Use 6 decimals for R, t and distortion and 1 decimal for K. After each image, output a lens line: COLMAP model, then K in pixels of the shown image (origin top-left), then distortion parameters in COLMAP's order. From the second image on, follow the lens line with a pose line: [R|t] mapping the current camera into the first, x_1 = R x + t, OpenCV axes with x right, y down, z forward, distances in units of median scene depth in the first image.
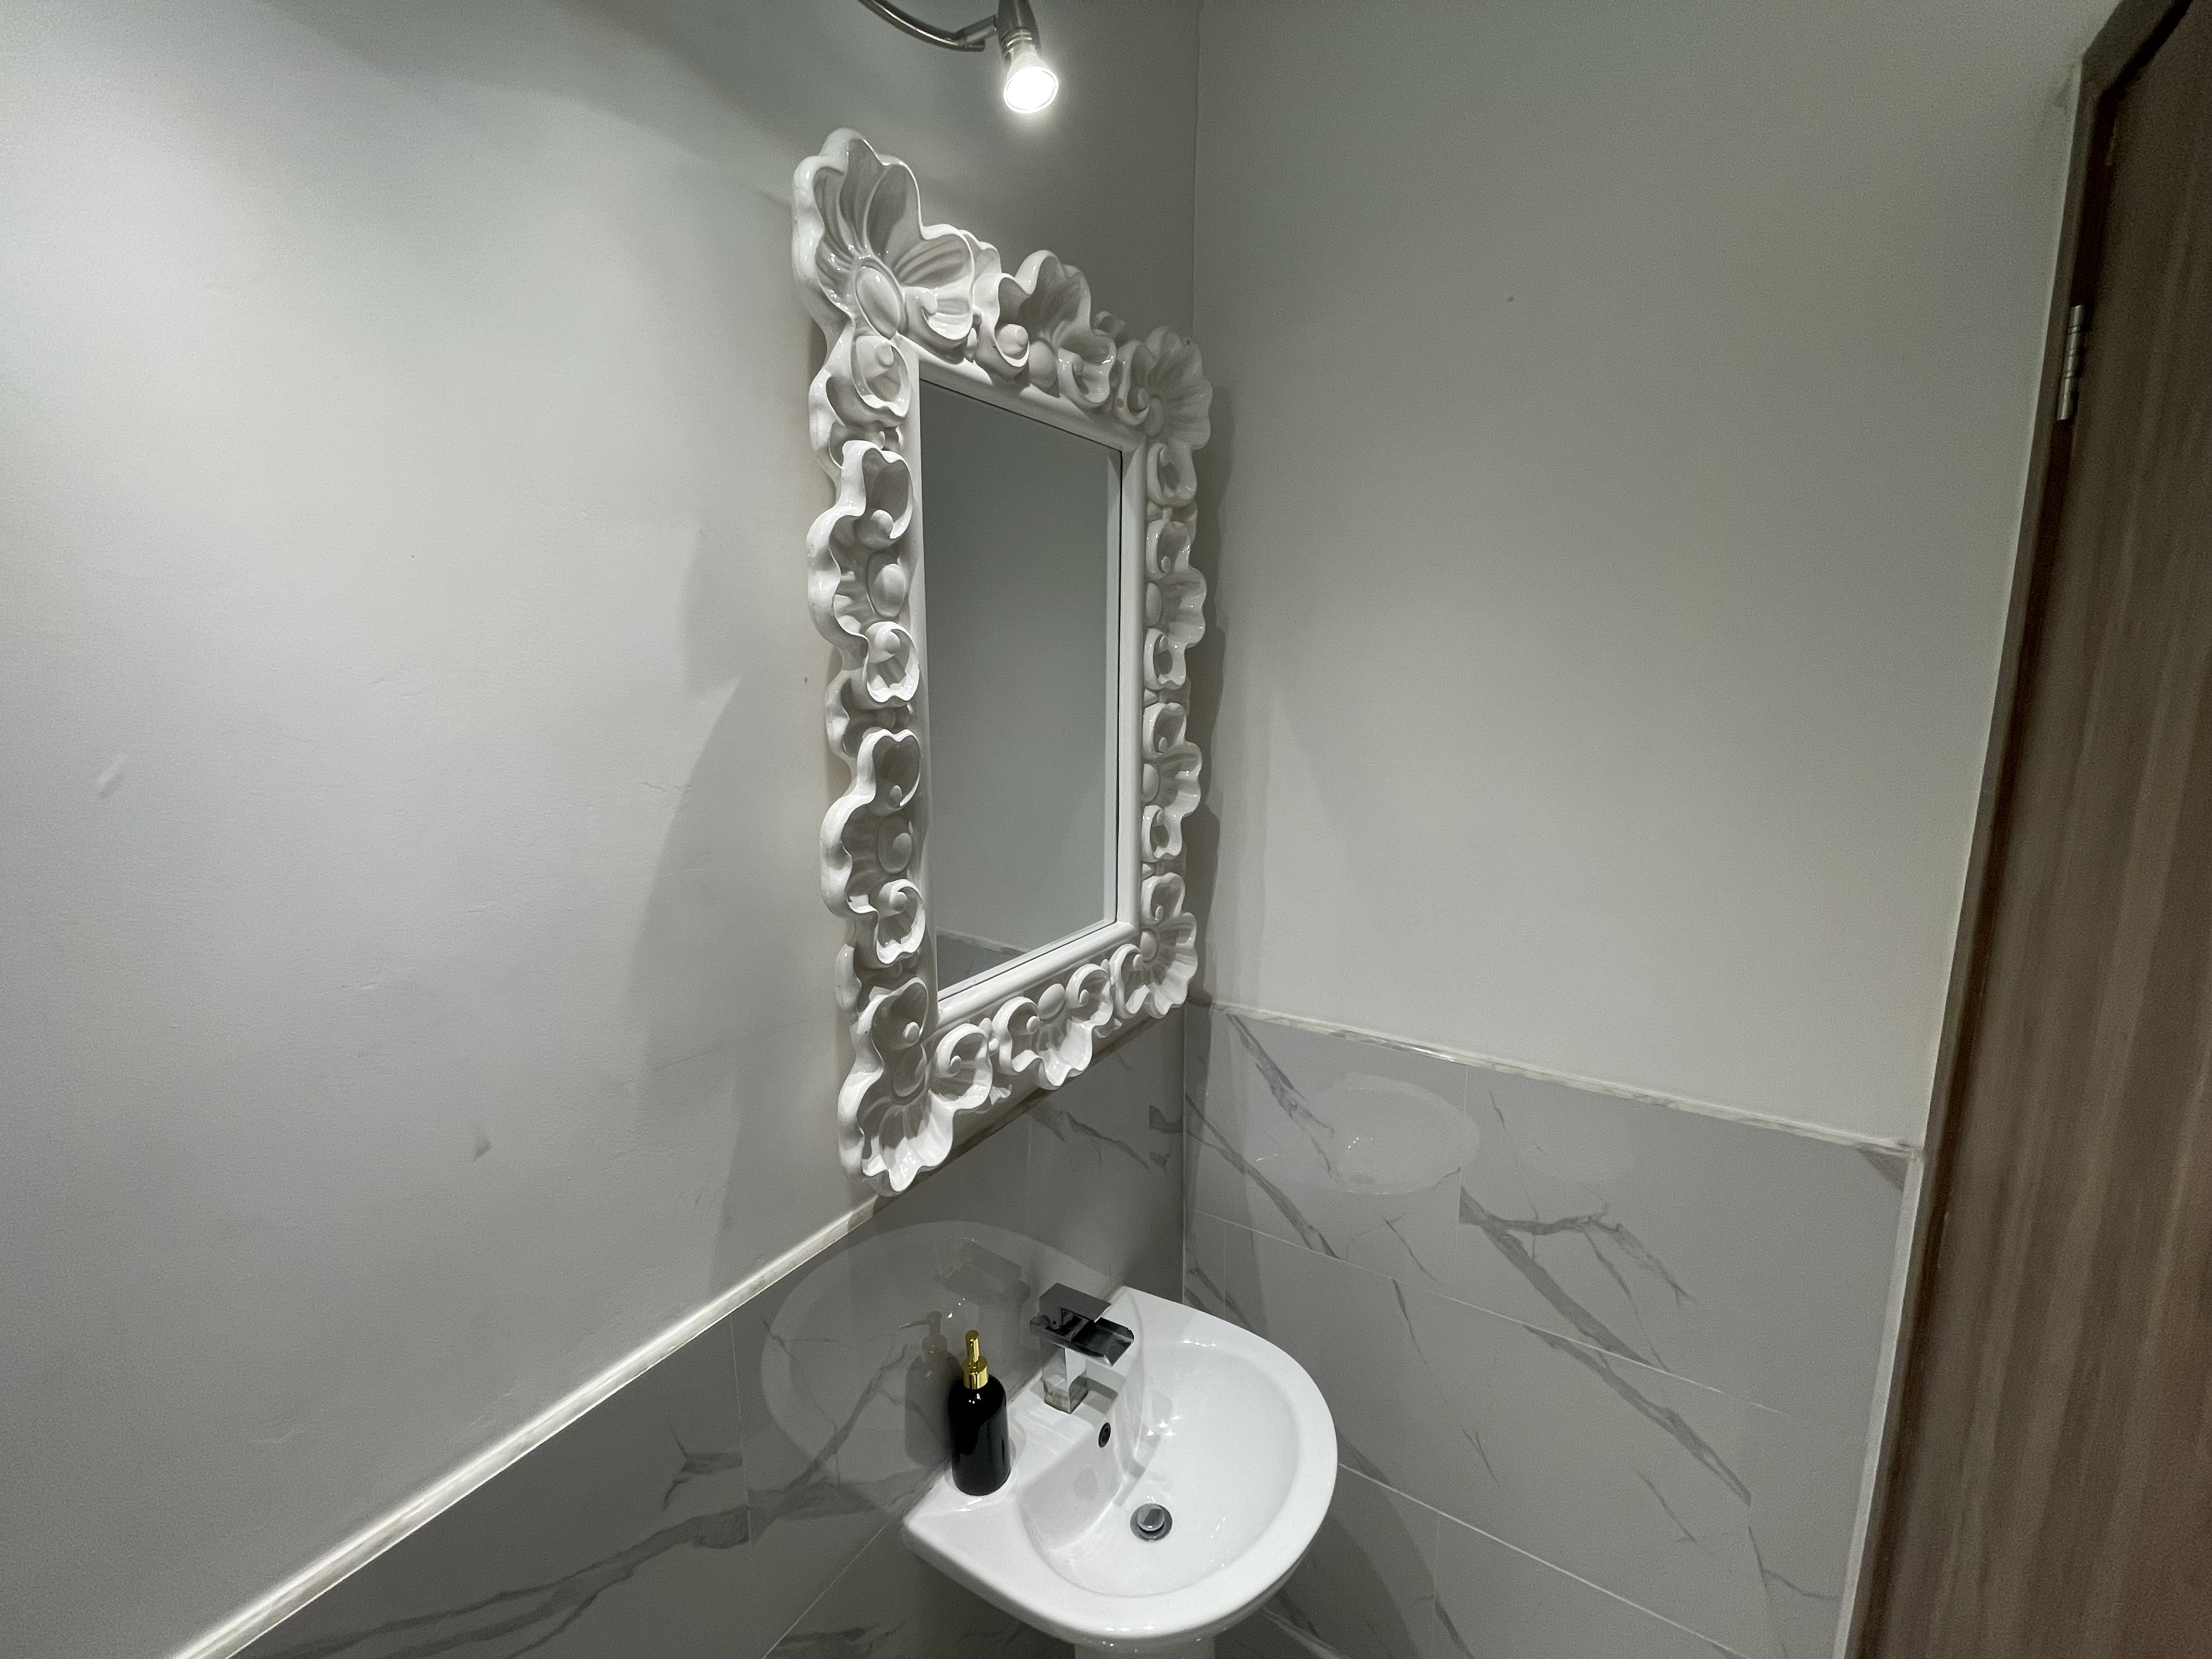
lens RADIAL K [[888.9, 0, 1105.9], [0, 888.9, 822.7], [0, 0, 1]] dist [0.002103, 0.000147]
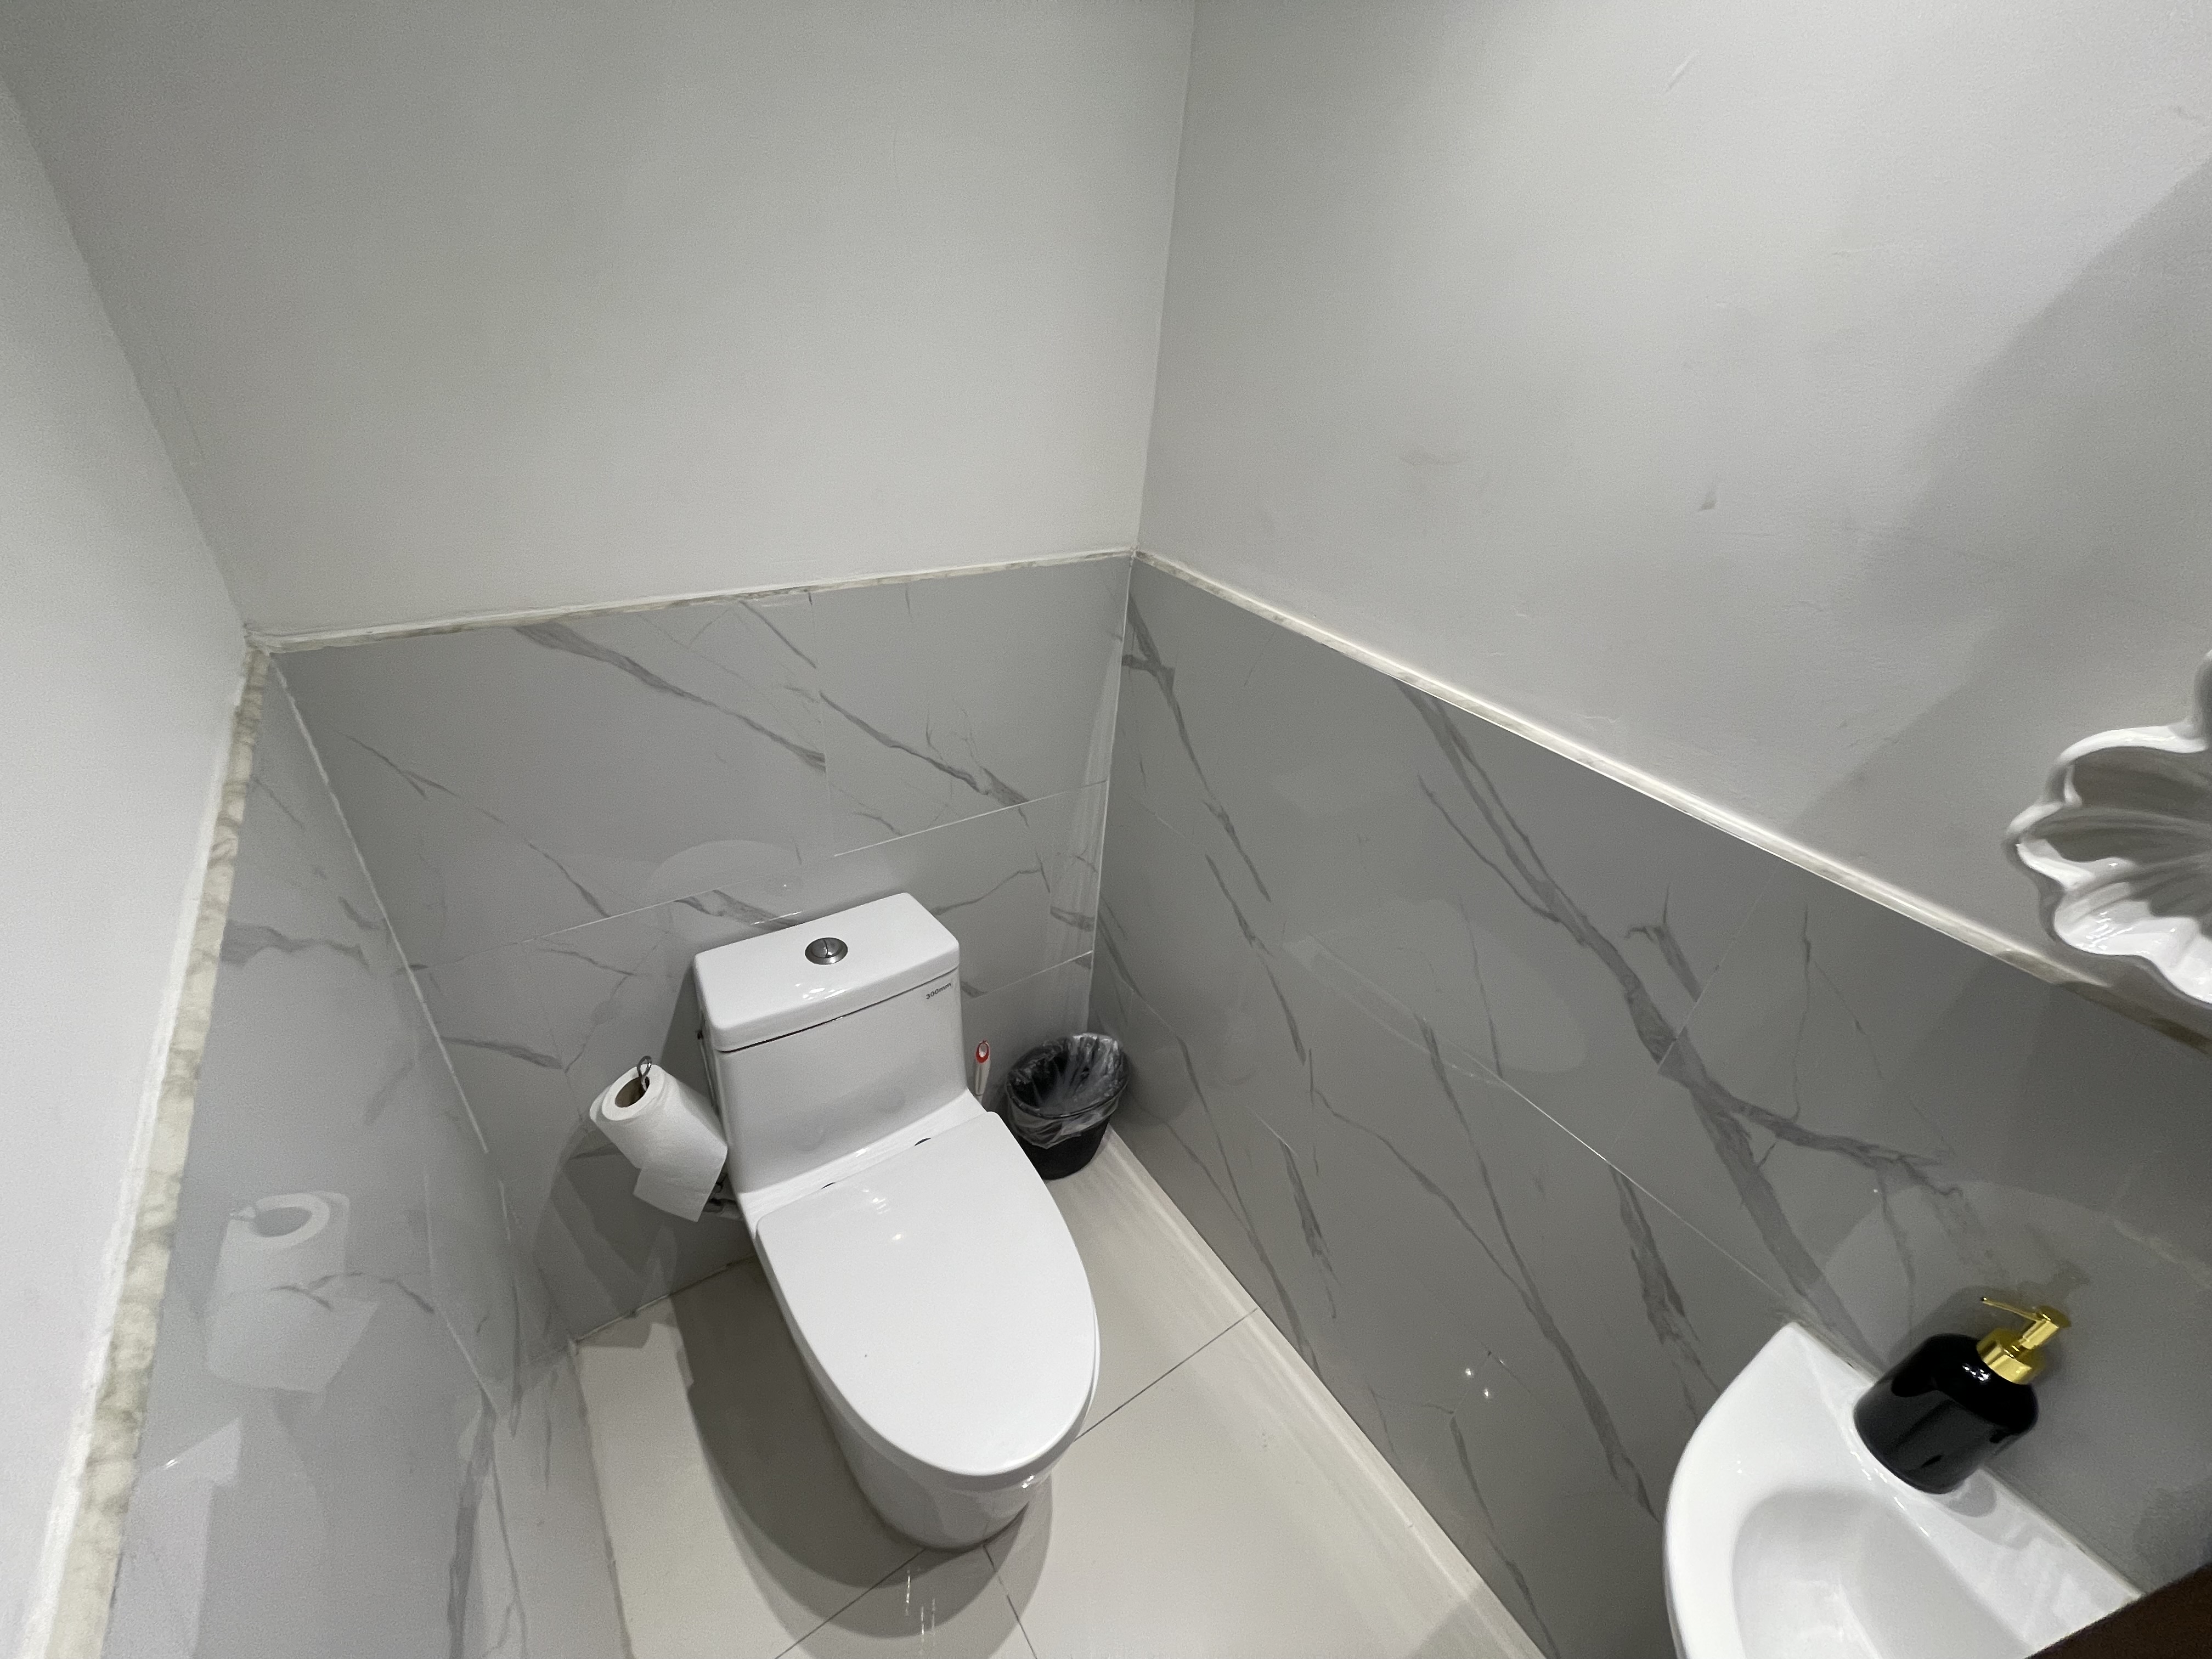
lens RADIAL K [[888.9, 0, 1104.4], [0, 888.9, 828.5], [0, 0, 1]] dist [0.002103, 0.000147]
pose [[-0.376120, 0.449775, -0.810084, 0.572987], [-0.263491, 0.786266, 0.558889, 0.198650], [0.888317, 0.423659, -0.177218, 0.529451]]
